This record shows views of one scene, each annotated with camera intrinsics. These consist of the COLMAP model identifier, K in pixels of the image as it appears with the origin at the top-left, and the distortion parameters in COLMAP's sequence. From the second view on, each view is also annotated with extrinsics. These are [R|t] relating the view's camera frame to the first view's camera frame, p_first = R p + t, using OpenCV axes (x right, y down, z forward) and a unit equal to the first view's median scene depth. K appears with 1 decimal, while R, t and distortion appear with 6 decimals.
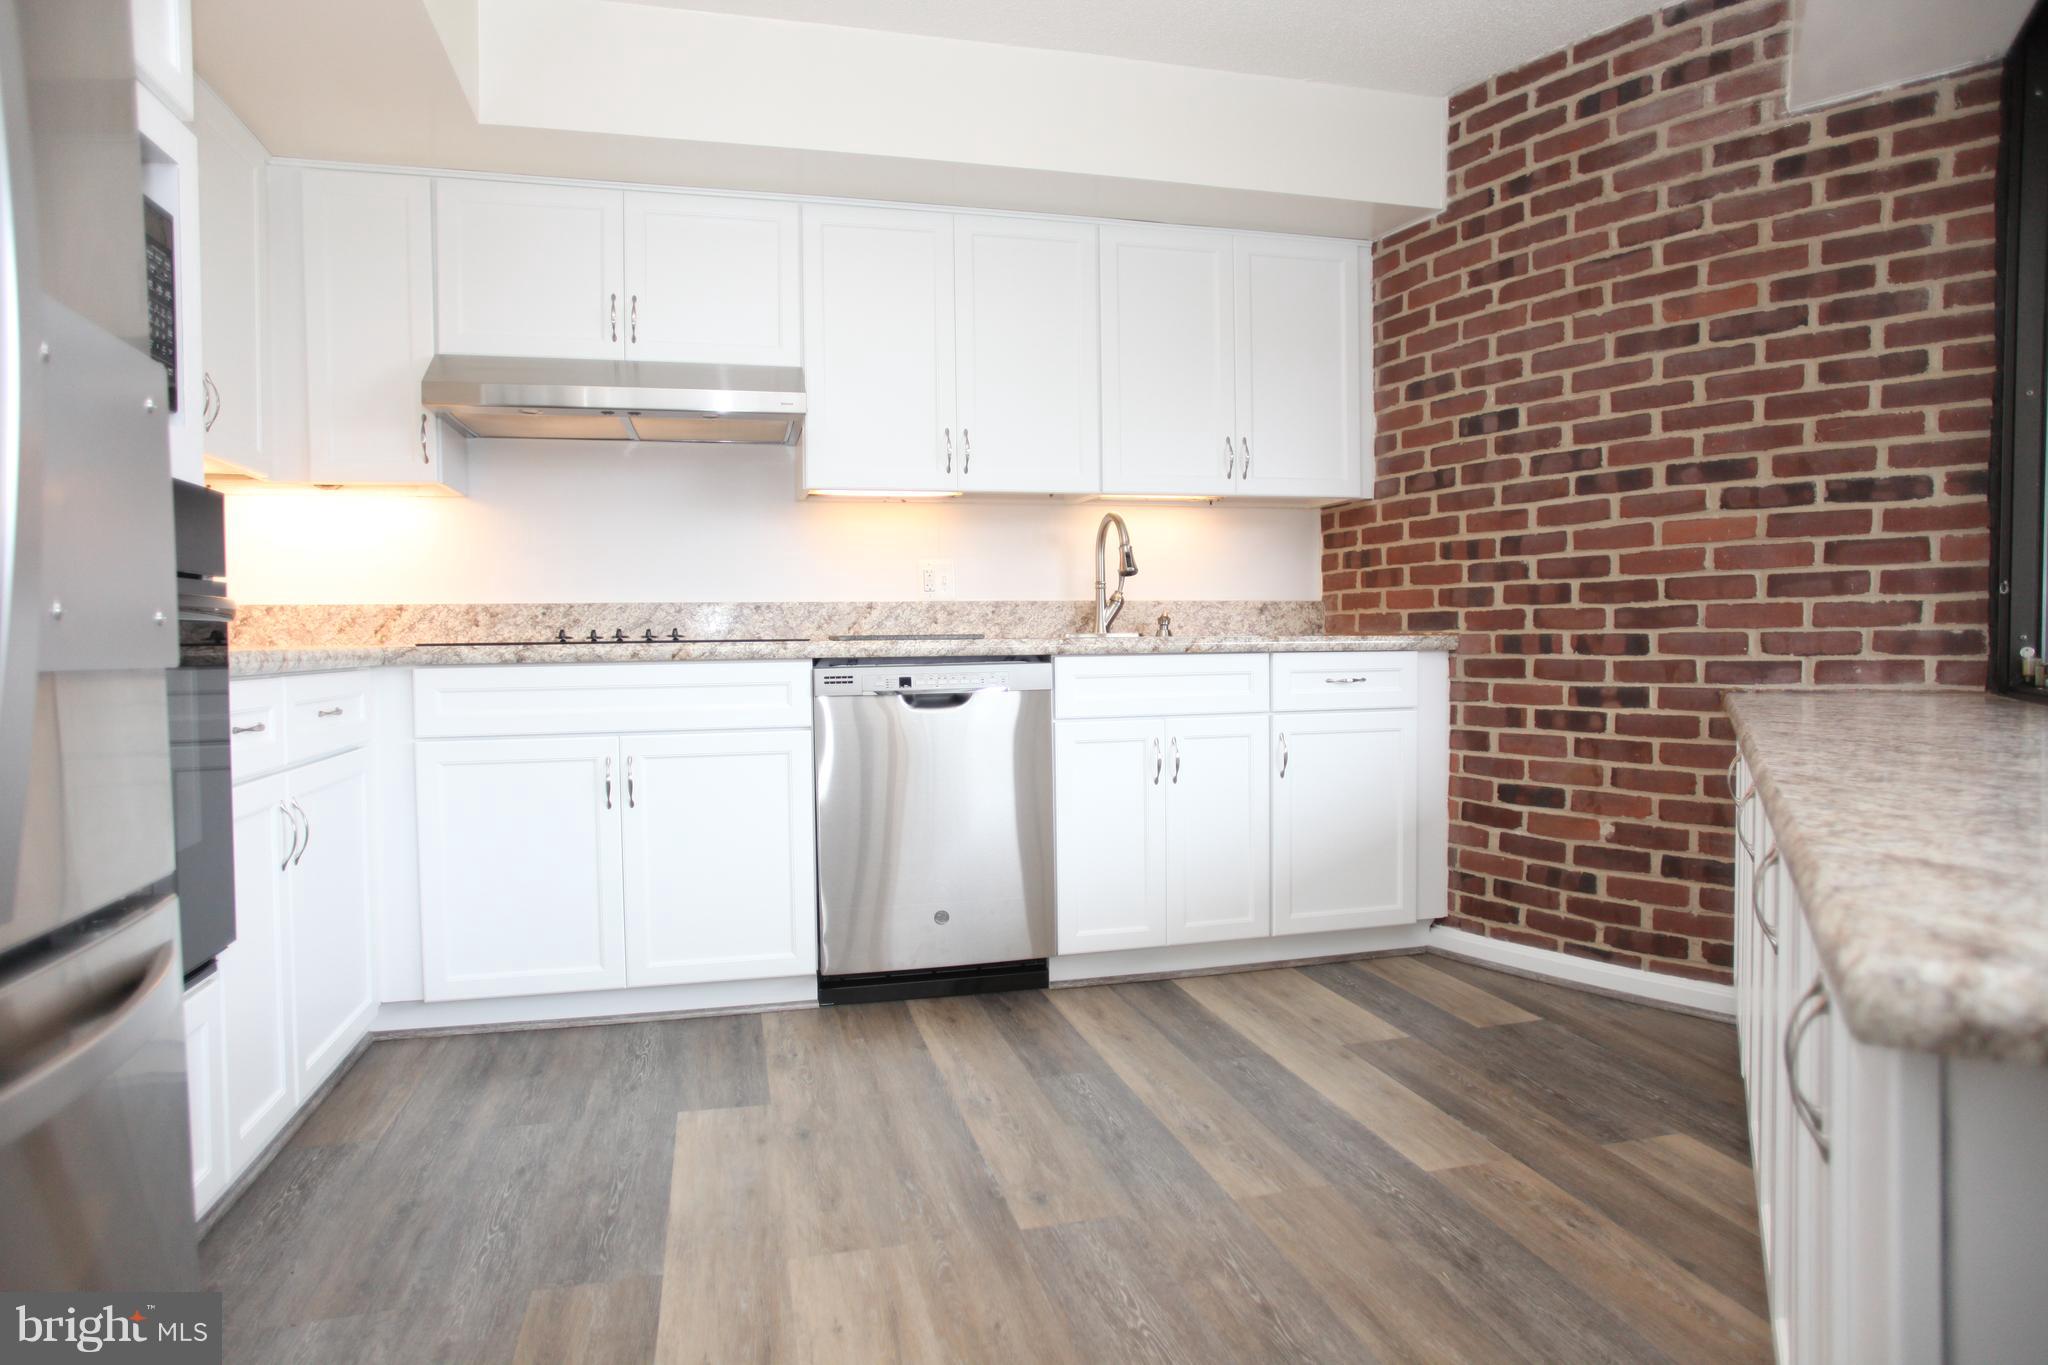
lens RADIAL K [[1170.7, 0, 1025.9], [0, 1170.7, 671.3], [0, 0, 1]] dist [-0.081104, 0.053528]
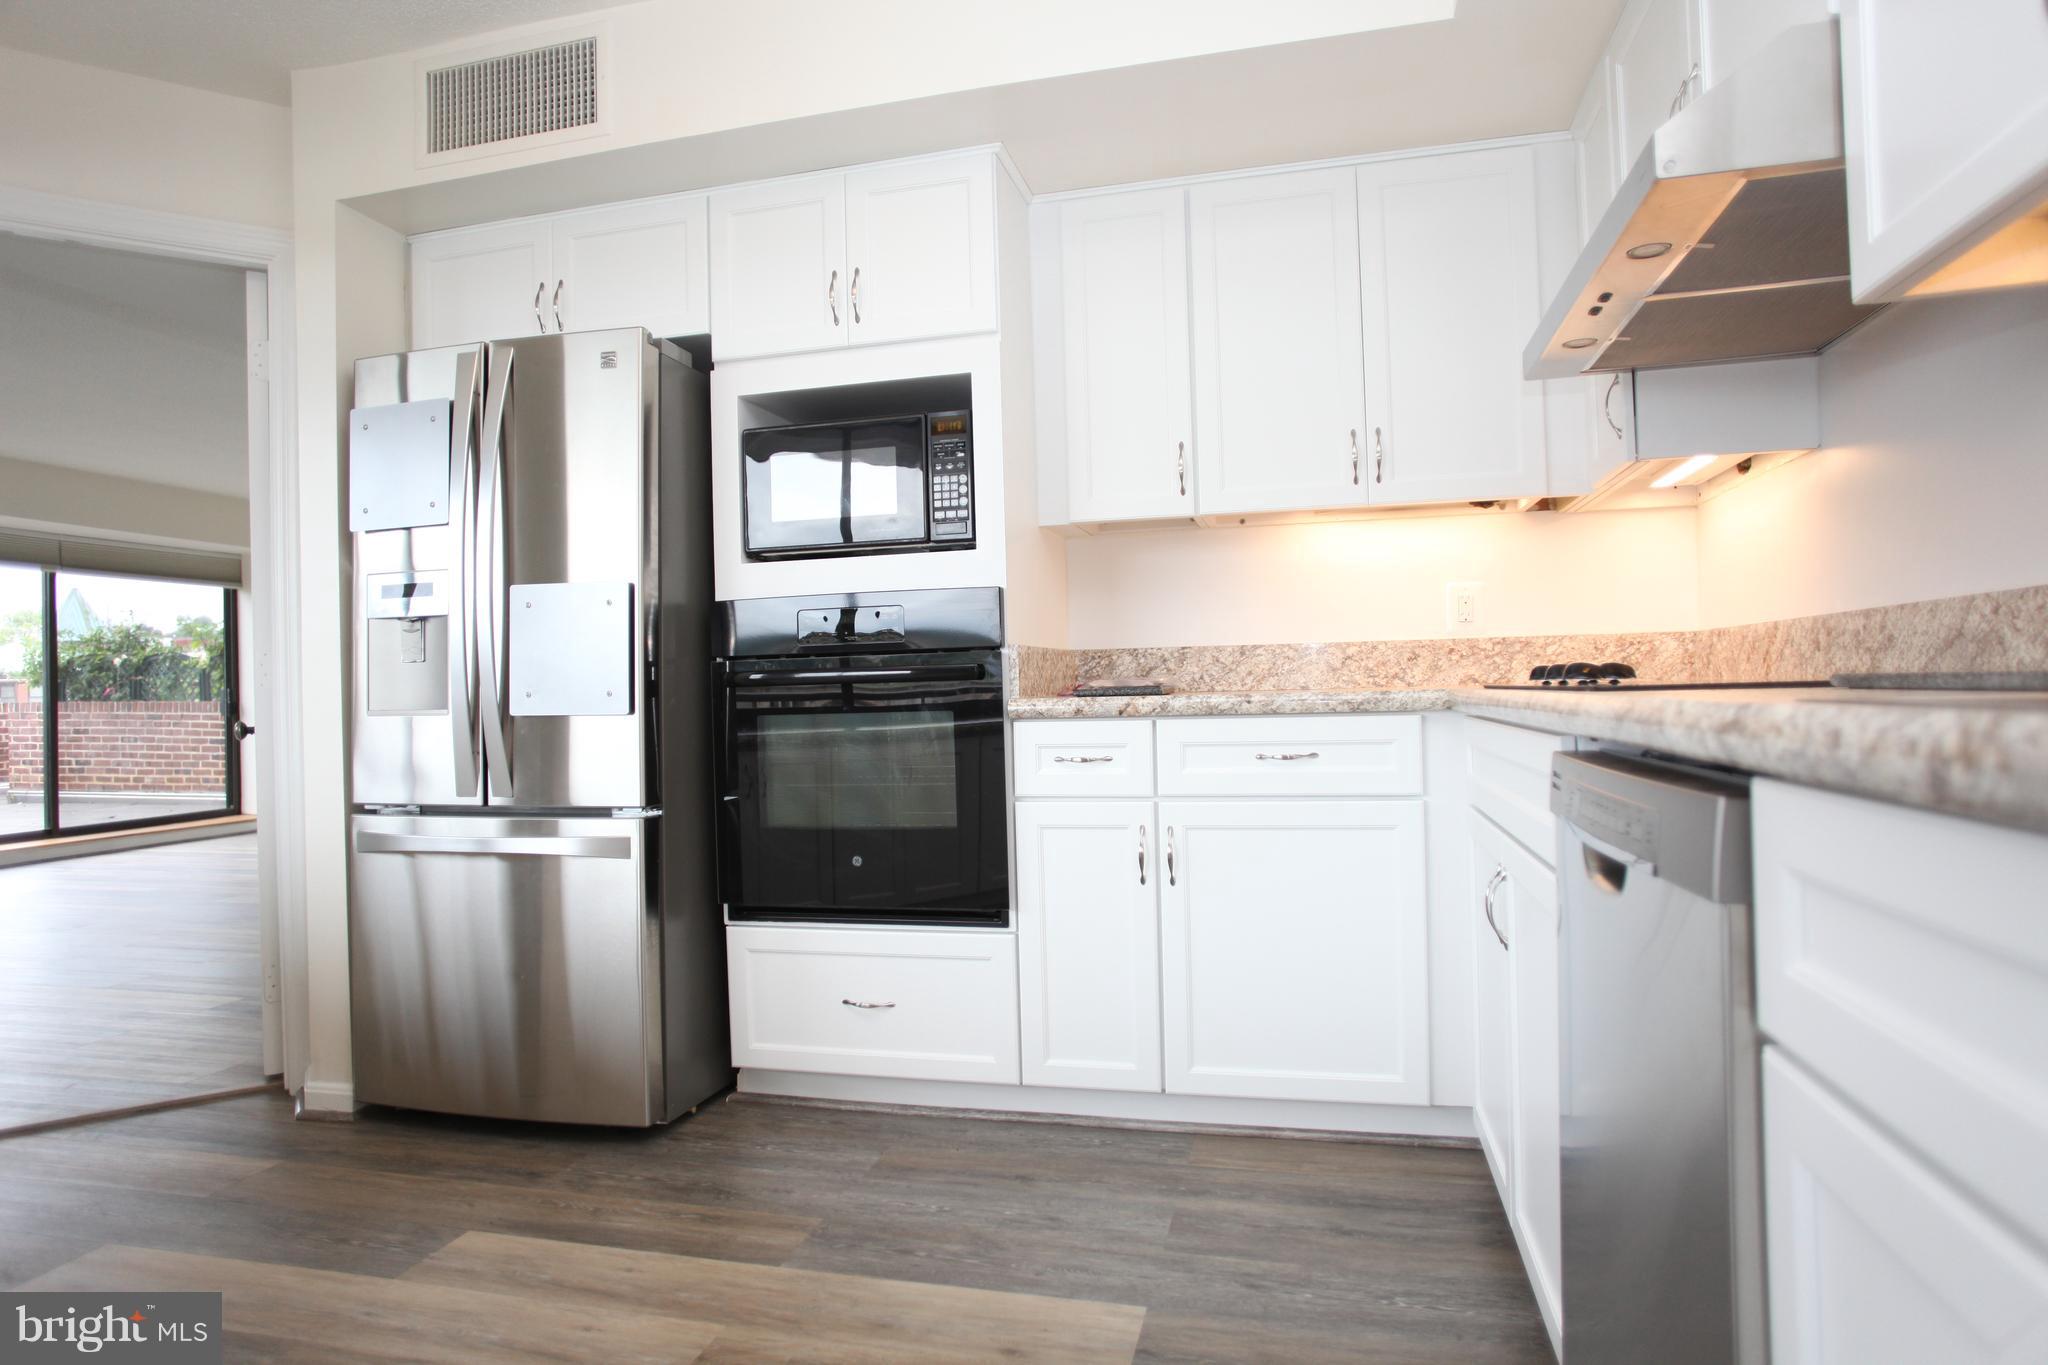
lens RADIAL K [[1170.7, 0, 1025.9], [0, 1170.7, 671.3], [0, 0, 1]] dist [-0.081104, 0.053528]
pose [[-0.481210, 0.005453, -0.876589, 0.418474], [-0.000103, 0.999980, 0.006278, -0.046535], [0.876606, 0.003111, -0.481200, 1.345055]]
